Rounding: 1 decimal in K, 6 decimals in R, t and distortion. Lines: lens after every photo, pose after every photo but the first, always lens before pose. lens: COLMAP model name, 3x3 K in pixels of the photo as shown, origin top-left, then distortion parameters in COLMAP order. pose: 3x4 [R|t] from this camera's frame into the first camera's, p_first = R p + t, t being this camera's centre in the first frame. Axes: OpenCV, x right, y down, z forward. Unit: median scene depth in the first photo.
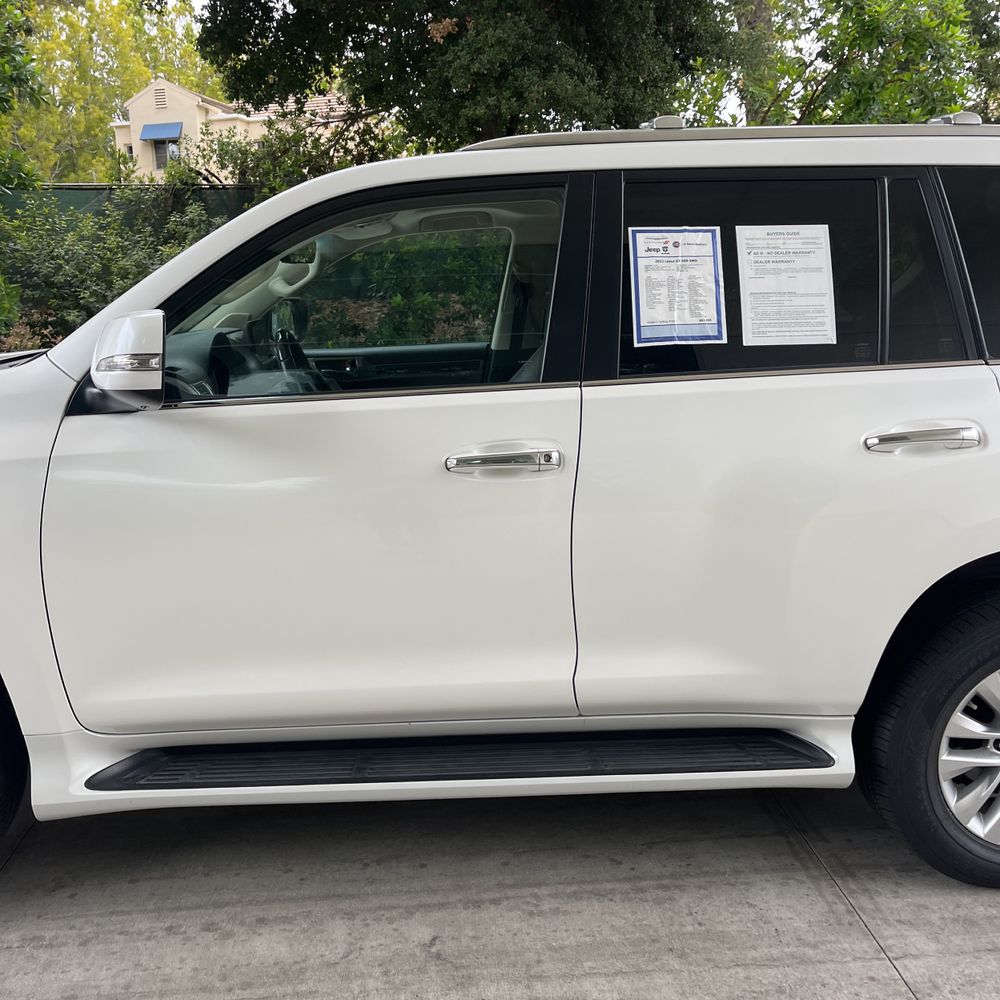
lens RADIAL K [[1013.1, 0, 500.5], [0, 1013.1, 503.7], [0, 0, 1]] dist [0.021100, 0.000000]
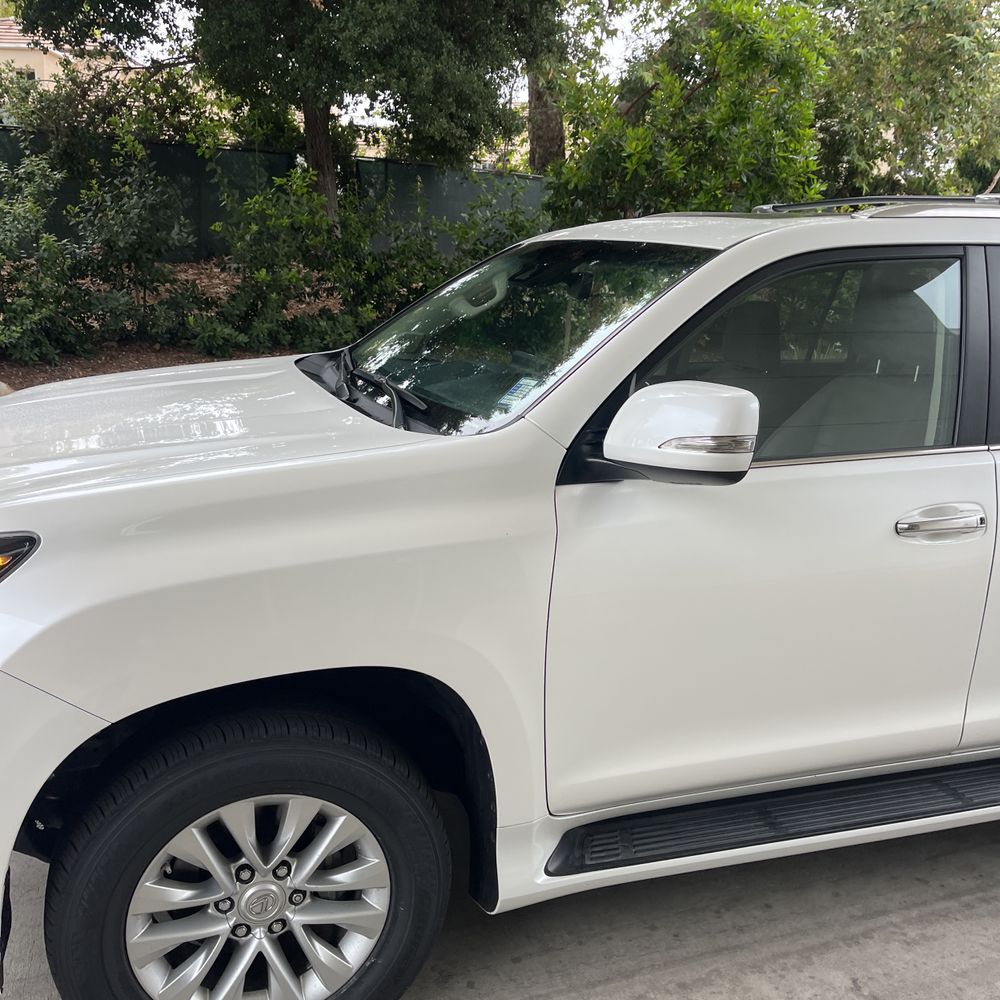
lens RADIAL K [[1013.1, 0, 502.2], [0, 1013.1, 482.6], [0, 0, 1]] dist [0.021100, 0.000000]
pose [[0.958727, -0.008281, 0.284209, -0.451947], [0.003702, 0.999855, 0.016646, -0.063503], [-0.284305, -0.014907, 0.958618, 0.074698]]
